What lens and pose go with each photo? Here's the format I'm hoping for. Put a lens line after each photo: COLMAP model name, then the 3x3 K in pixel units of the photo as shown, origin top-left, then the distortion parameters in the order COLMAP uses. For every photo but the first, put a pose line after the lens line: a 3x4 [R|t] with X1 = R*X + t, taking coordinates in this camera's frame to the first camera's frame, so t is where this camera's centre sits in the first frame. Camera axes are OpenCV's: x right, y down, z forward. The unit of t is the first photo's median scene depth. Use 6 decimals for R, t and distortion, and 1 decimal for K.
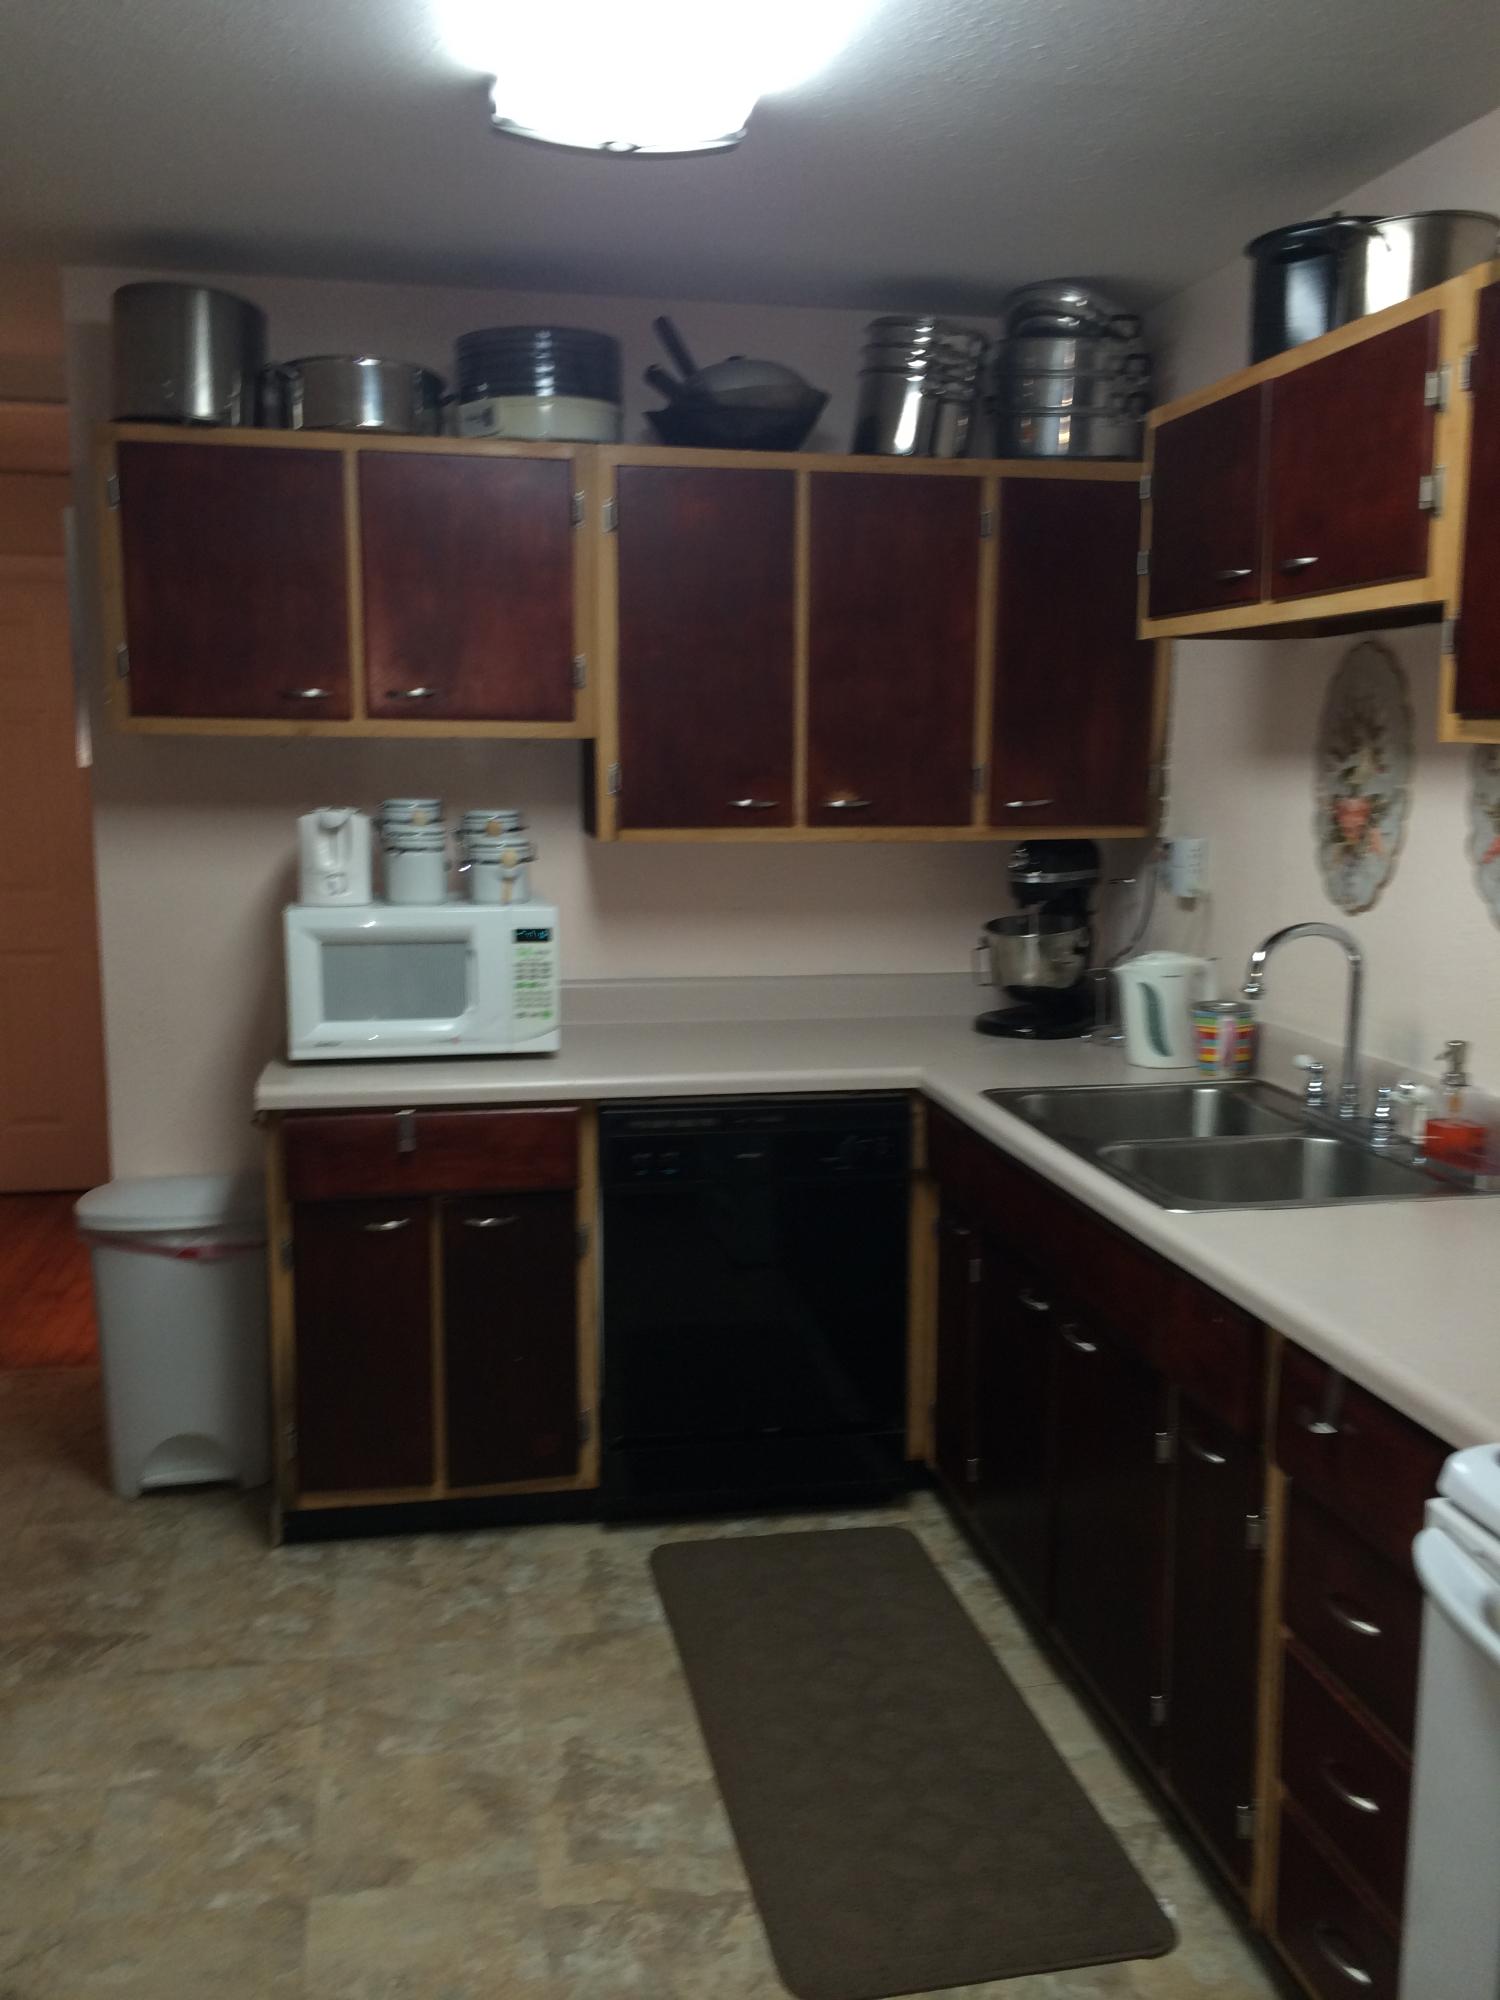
lens RADIAL K [[1799.5, 0, 750.0], [0, 1799.5, 1000.0], [0, 0, 1]] dist [0.116872, -0.155425]
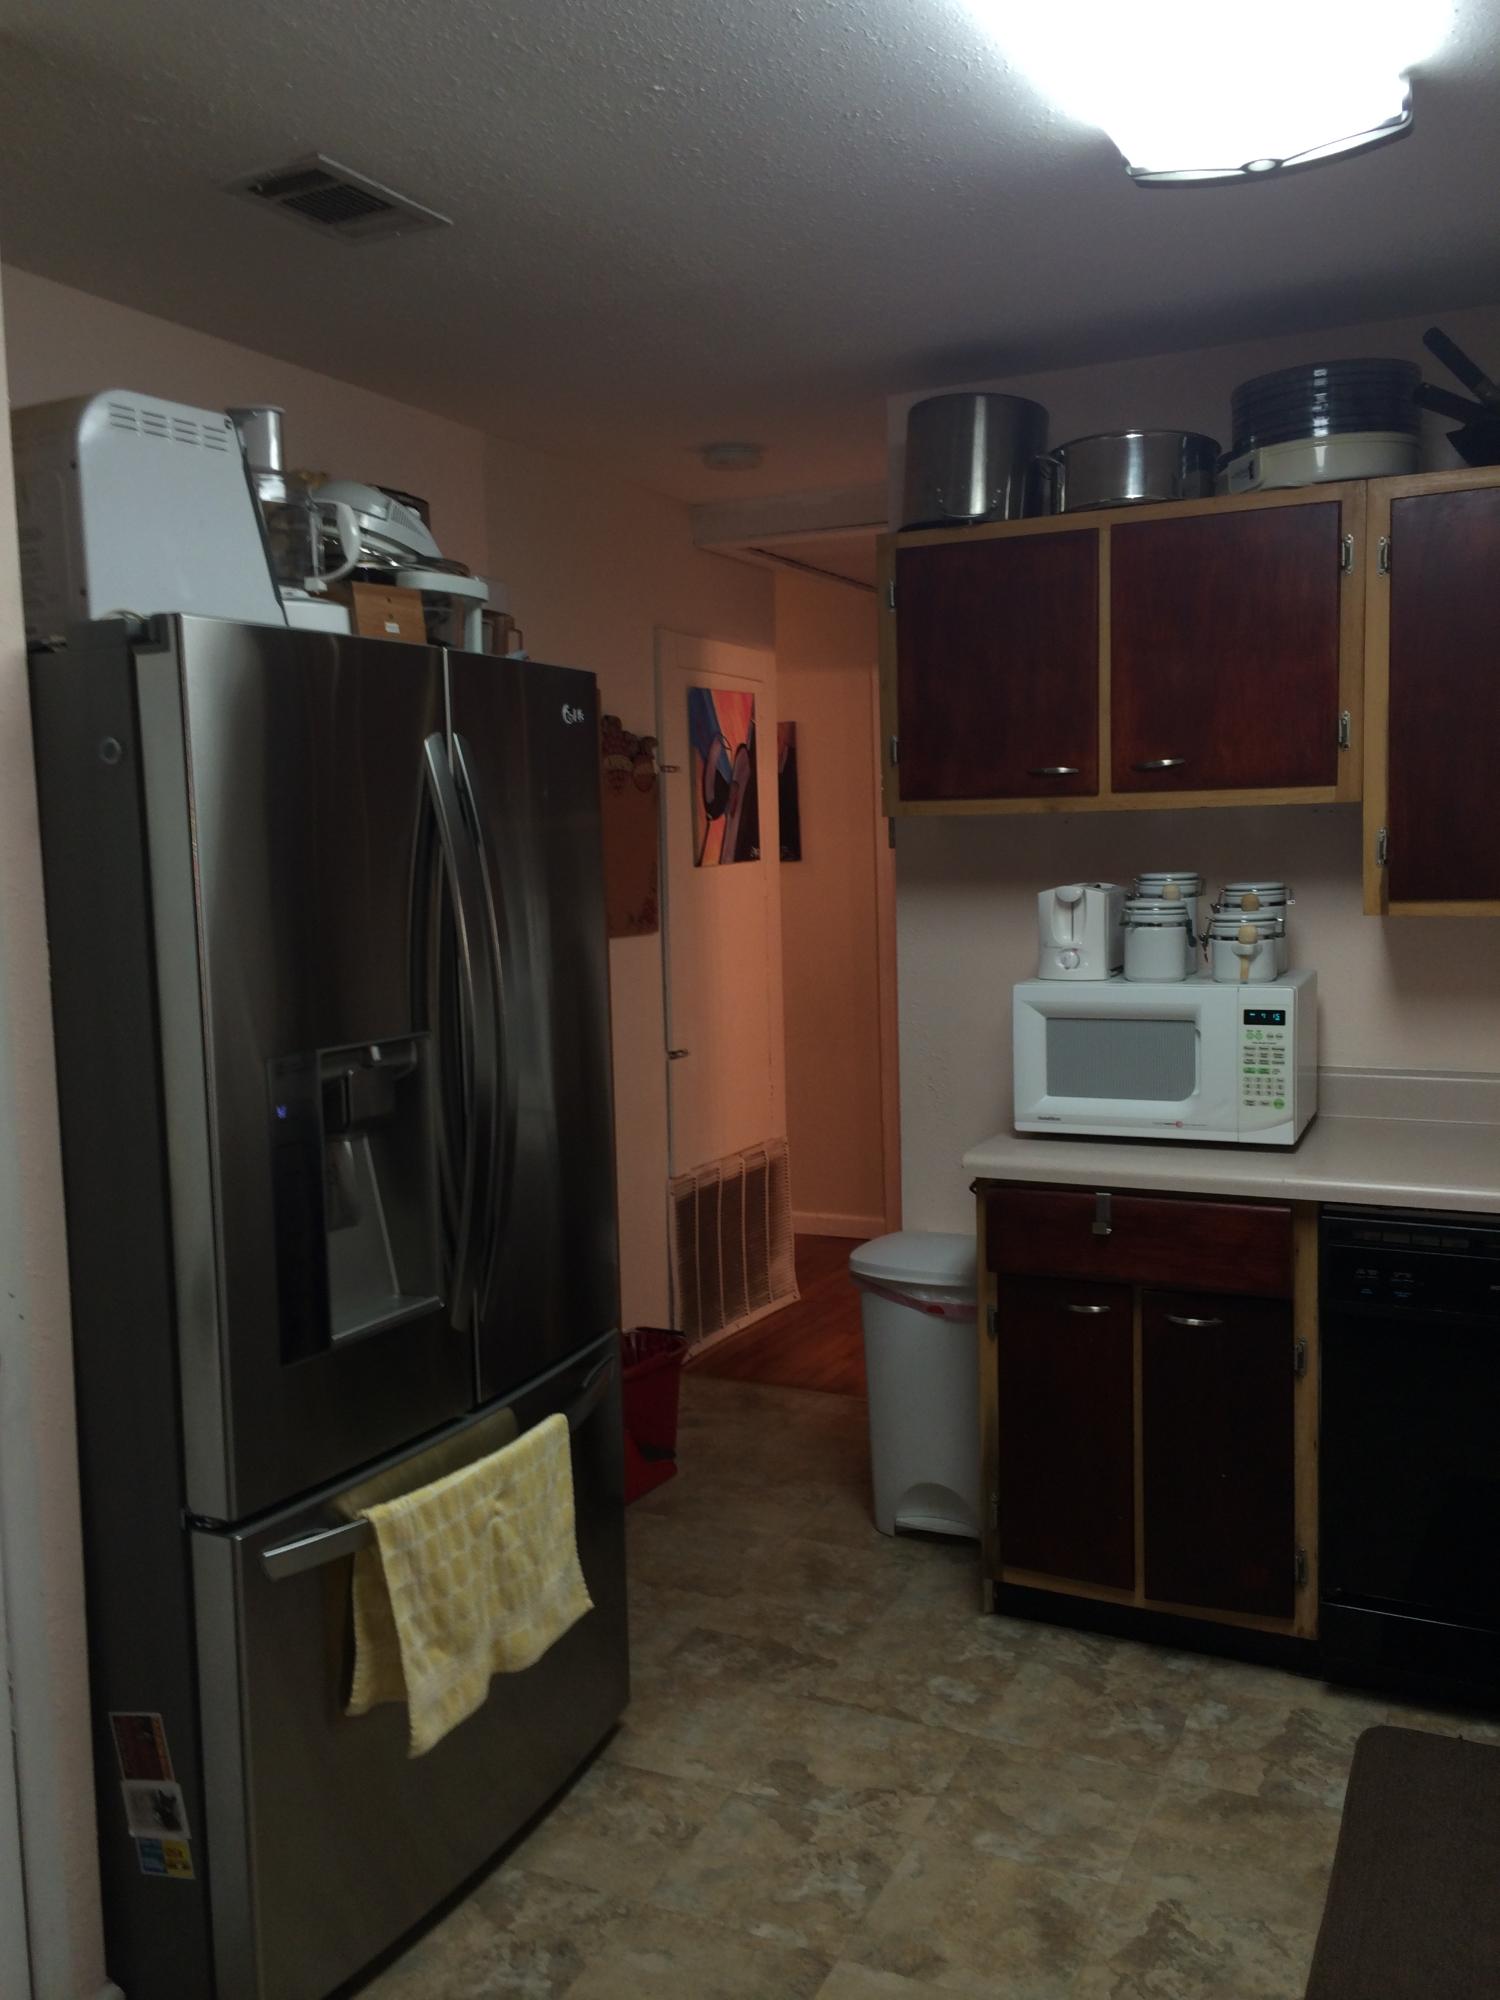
lens RADIAL K [[1794.3, 0, 762.9], [0, 1794.3, 1000.8], [0, 0, 1]] dist [0.112214, -0.135994]
pose [[0.792930, 0.031472, -0.608500, 0.242779], [-0.056133, 0.998191, -0.021519, -0.010197], [0.606722, 0.051220, 0.793262, 0.111674]]
